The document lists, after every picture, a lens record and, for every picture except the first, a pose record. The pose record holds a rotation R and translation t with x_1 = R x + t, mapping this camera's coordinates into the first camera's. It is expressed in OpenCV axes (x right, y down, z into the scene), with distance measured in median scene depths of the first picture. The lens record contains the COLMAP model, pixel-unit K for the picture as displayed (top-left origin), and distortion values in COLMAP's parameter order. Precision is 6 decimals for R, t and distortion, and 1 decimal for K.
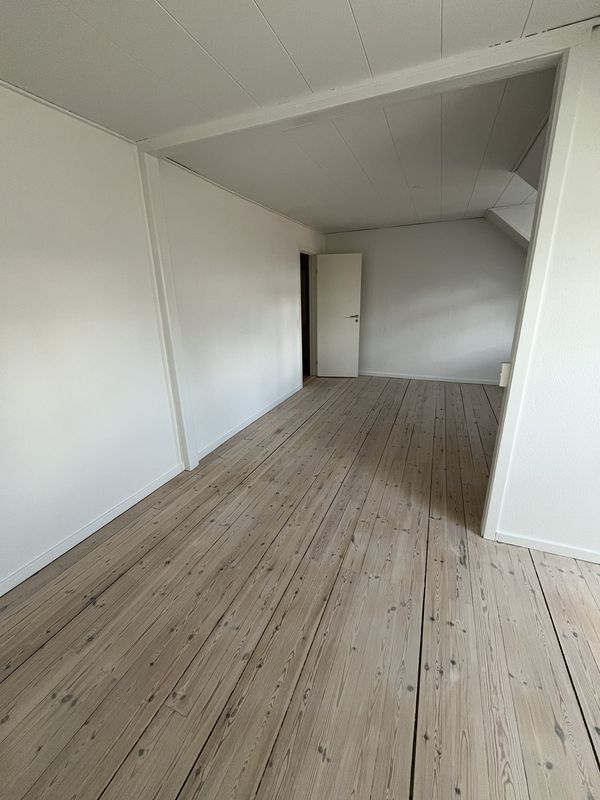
lens RADIAL K [[325.7, 0, 299.2], [0, 325.7, 397.1], [0, 0, 1]] dist [-0.003639, 0.000554]
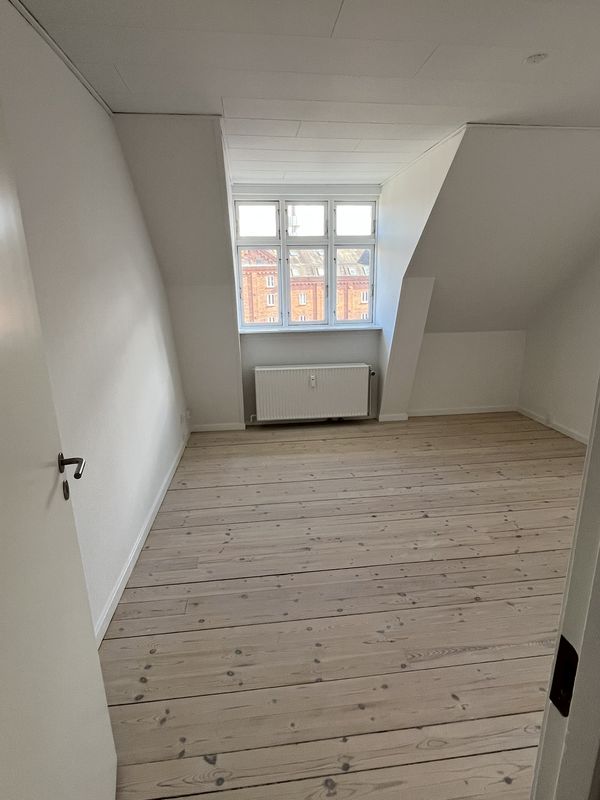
lens RADIAL K [[431.4, 0, 300.9], [0, 431.4, 398.4], [0, 0, 1]] dist [-0.000379, 0.001363]
pose [[-0.489555, -0.196714, 0.849493, -0.102456], [0.291667, 0.881163, 0.372133, -0.838517], [-0.821746, 0.429948, -0.374003, 2.563138]]
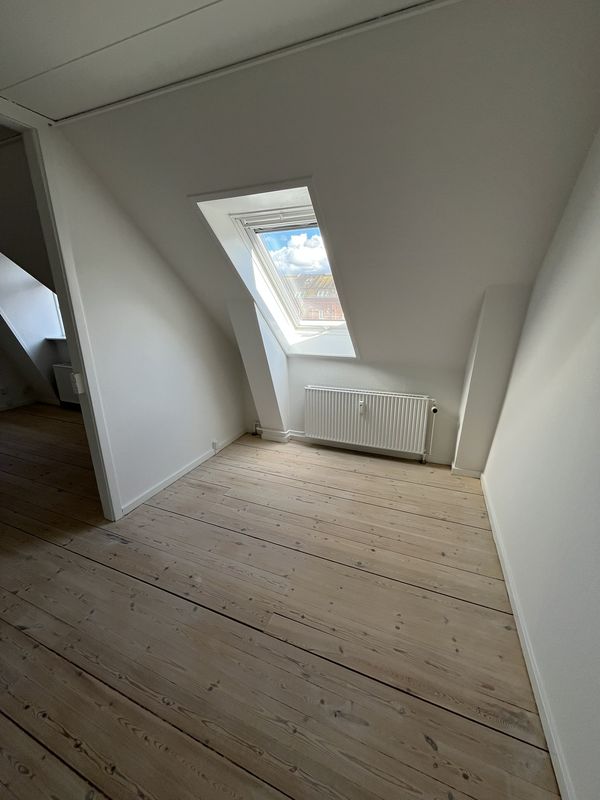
lens RADIAL K [[325.7, 0, 301.6], [0, 325.7, 398.1], [0, 0, 1]] dist [-0.003639, 0.000554]
pose [[0.001094, -0.257794, 0.966199, -0.427569], [0.310483, 0.918537, 0.244725, -0.048650], [-0.950578, 0.299720, 0.081046, 0.134131]]
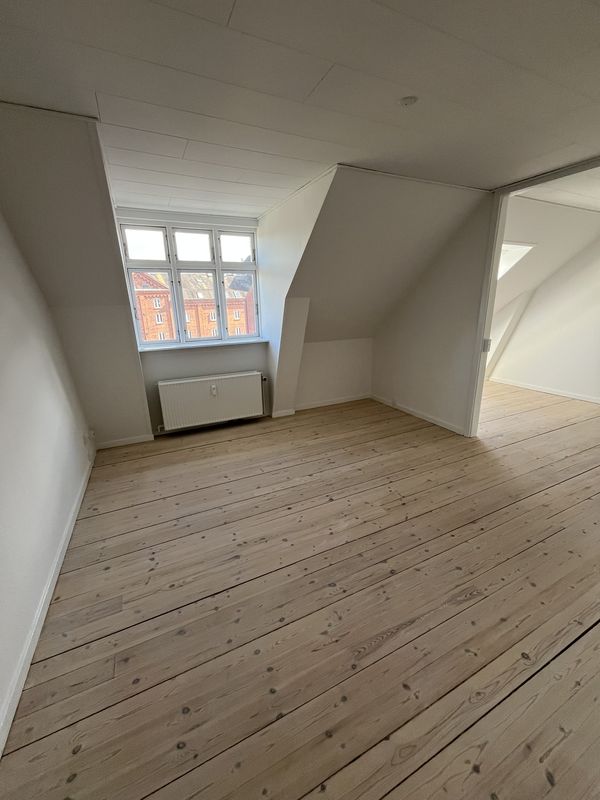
lens RADIAL K [[325.7, 0, 299.6], [0, 325.7, 398.3], [0, 0, 1]] dist [-0.003639, 0.000554]
pose [[-0.746447, -0.152168, 0.647813, 0.147730], [0.239117, 0.847148, 0.474514, -0.816178], [-0.620999, 0.509103, -0.595965, 2.494375]]
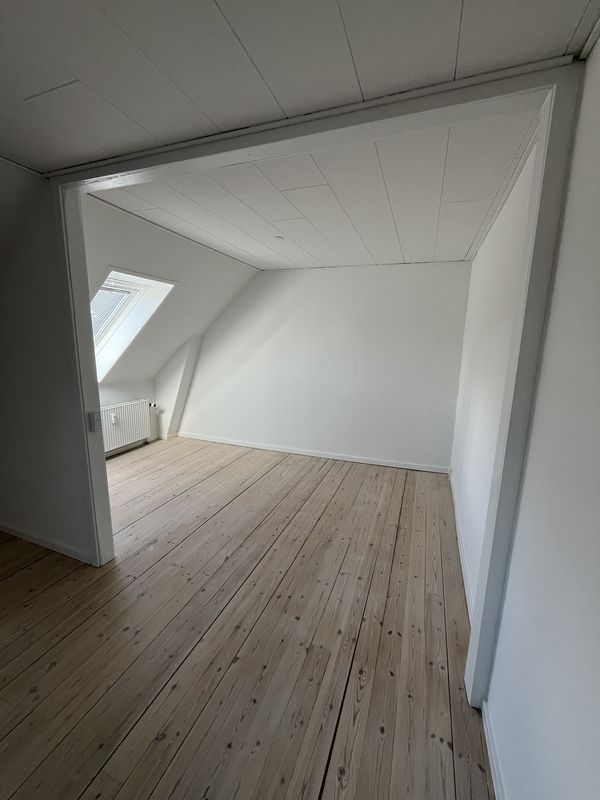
lens RADIAL K [[325.7, 0, 299.7], [0, 325.7, 397.9], [0, 0, 1]] dist [-0.003639, 0.000554]
pose [[-0.999633, 0.005817, -0.026475, -0.066315], [-0.007271, 0.883374, 0.468612, -0.594739], [0.026113, 0.468632, -0.883007, 1.706586]]
